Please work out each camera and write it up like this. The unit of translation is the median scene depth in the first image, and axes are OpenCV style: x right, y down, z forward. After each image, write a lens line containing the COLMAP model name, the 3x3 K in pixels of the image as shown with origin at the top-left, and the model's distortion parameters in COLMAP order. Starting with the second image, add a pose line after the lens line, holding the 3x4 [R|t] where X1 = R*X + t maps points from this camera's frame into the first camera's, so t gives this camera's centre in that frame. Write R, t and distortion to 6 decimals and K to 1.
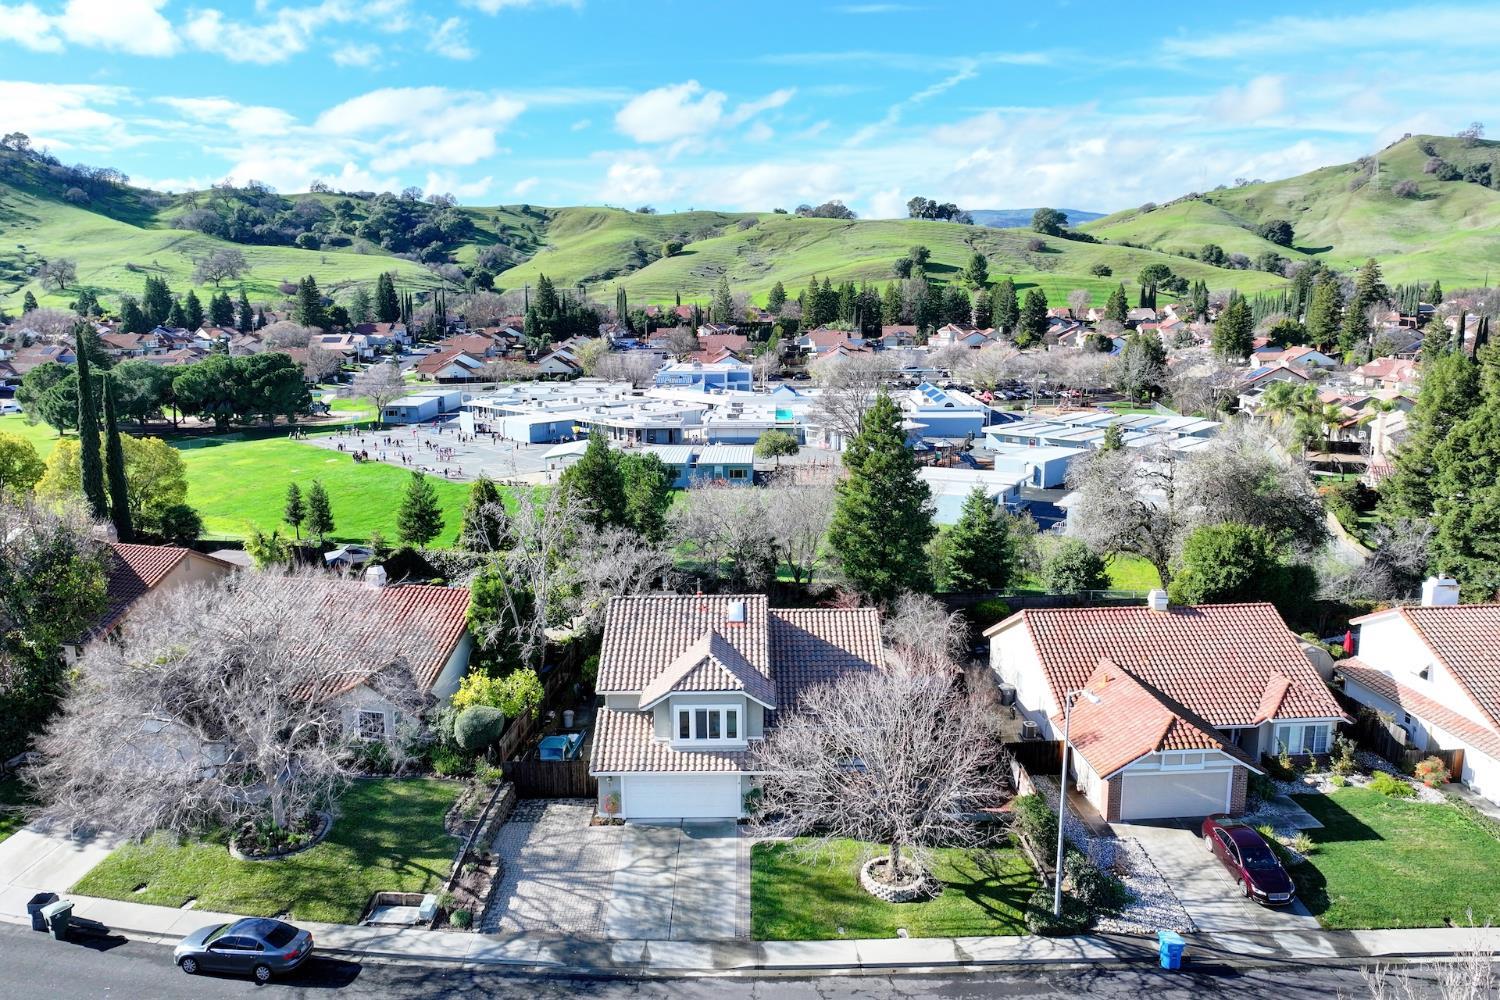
lens RADIAL K [[1000.9, 0, 750.0], [0, 1000.9, 500.0], [0, 0, 1]] dist [-0.001746, -0.001984]
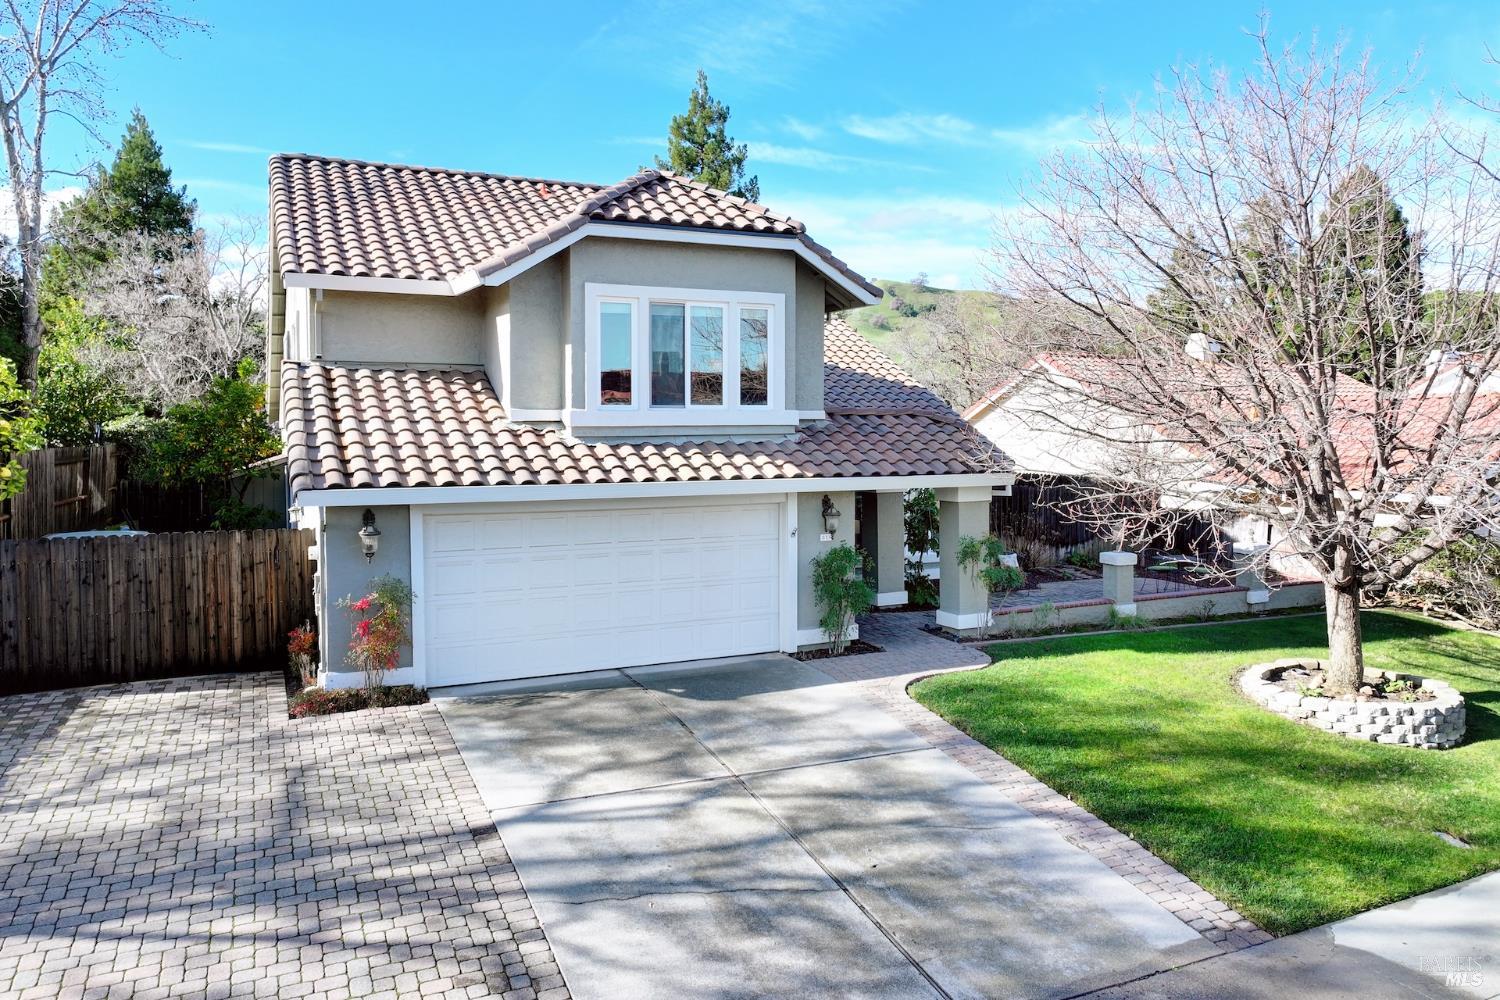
lens RADIAL K [[998.4, 0, 751.8], [0, 998.4, 473.8], [0, 0, 1]] dist [0.000313, 0.002821]
pose [[0.905772, -0.020208, 0.423284, -0.155010], [0.076565, 0.990227, -0.116565, 0.291843], [-0.416792, 0.137990, 0.898467, 0.691378]]
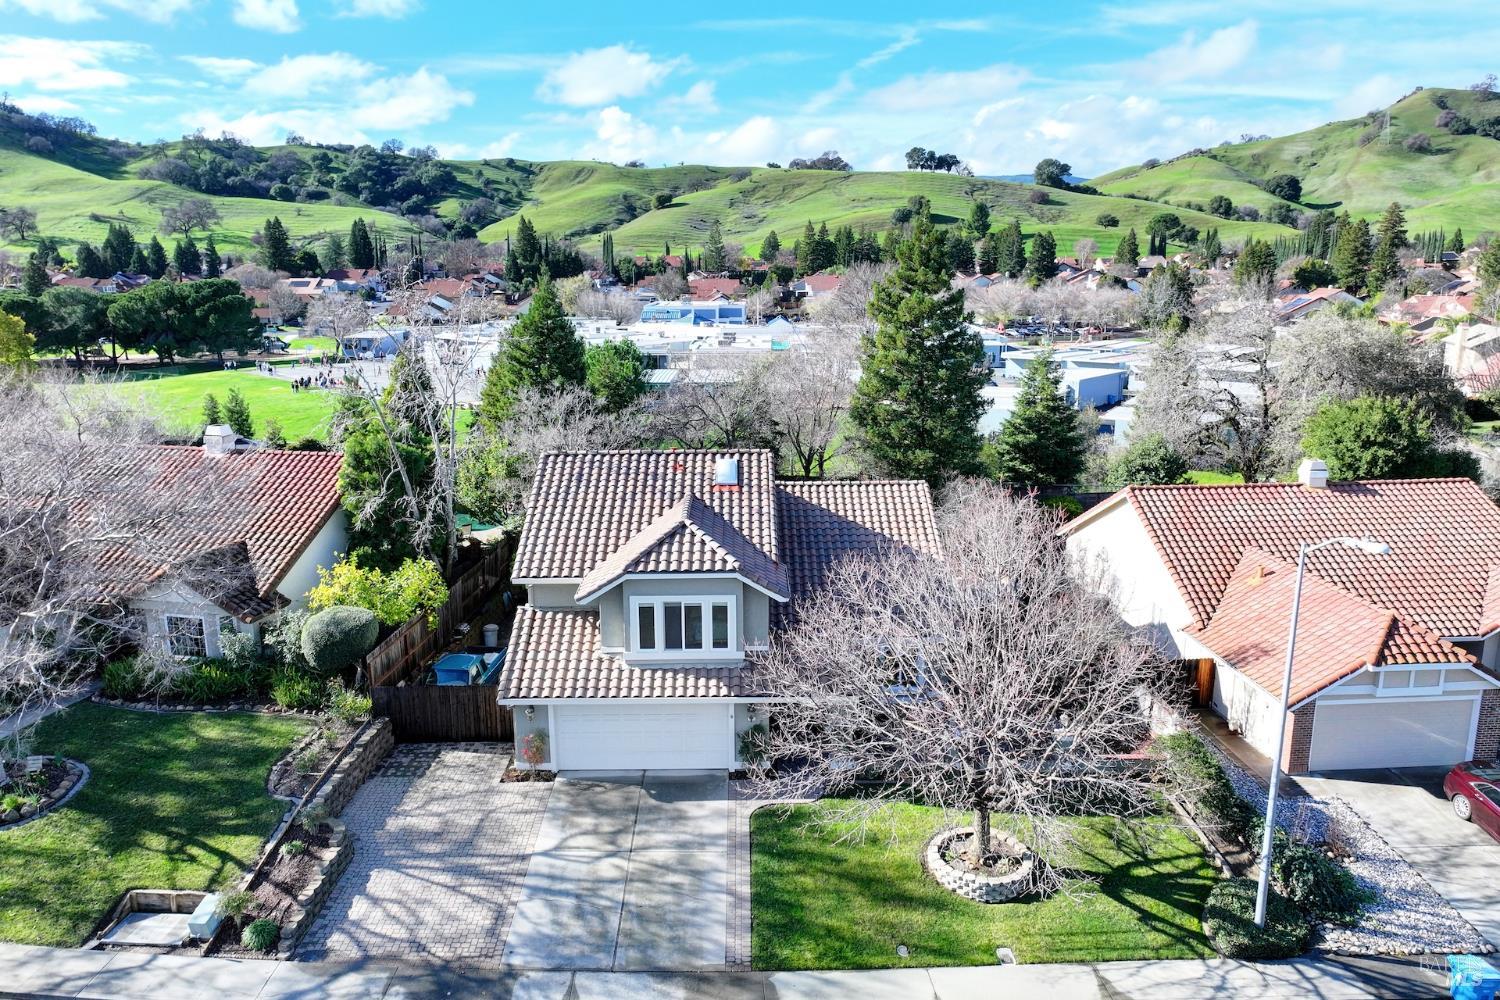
lens RADIAL K [[1020.3, 0, 750.0], [0, 1020.3, 500.0], [0, 0, 1]] dist [-0.003778, 0.005490]
pose [[0.999974, -0.000953, 0.007115, -0.003566], [0.000704, 0.999391, 0.034874, 0.116683], [-0.007144, -0.034868, 0.999366, 0.336507]]
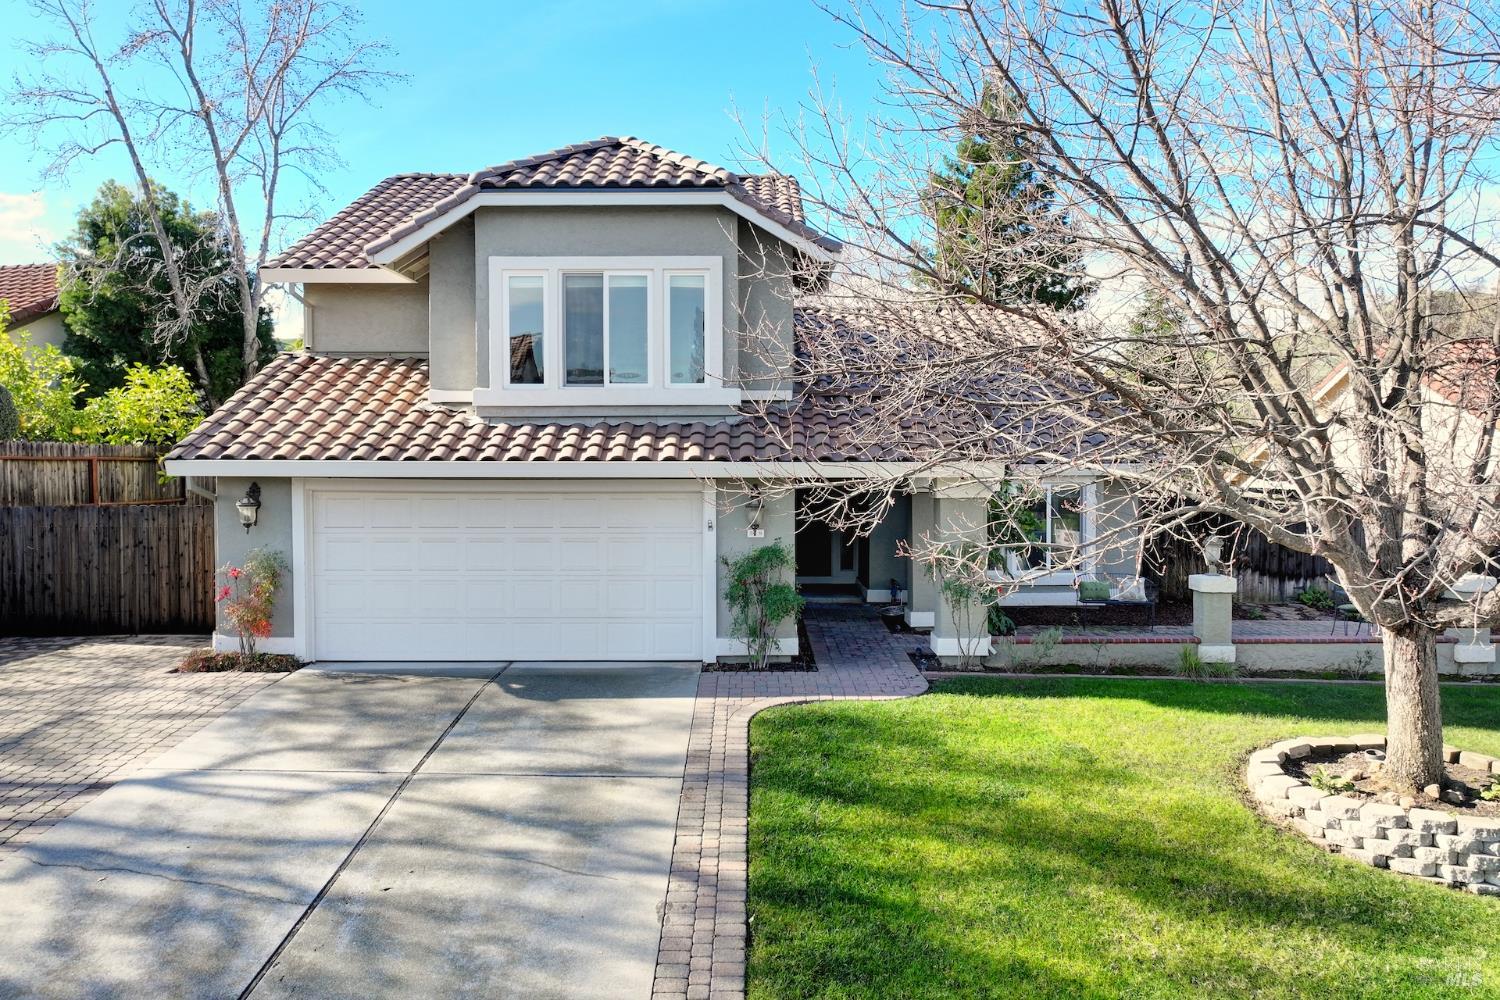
lens RADIAL K [[1004.3, 0, 772.1], [0, 1004.3, 494.7], [0, 0, 1]] dist [-0.000850, 0.002457]
pose [[0.999866, 0.000467, 0.016342, 0.001814], [0.001921, 0.989305, -0.145849, 0.306515], [-0.016235, 0.145861, 0.989172, 0.695268]]
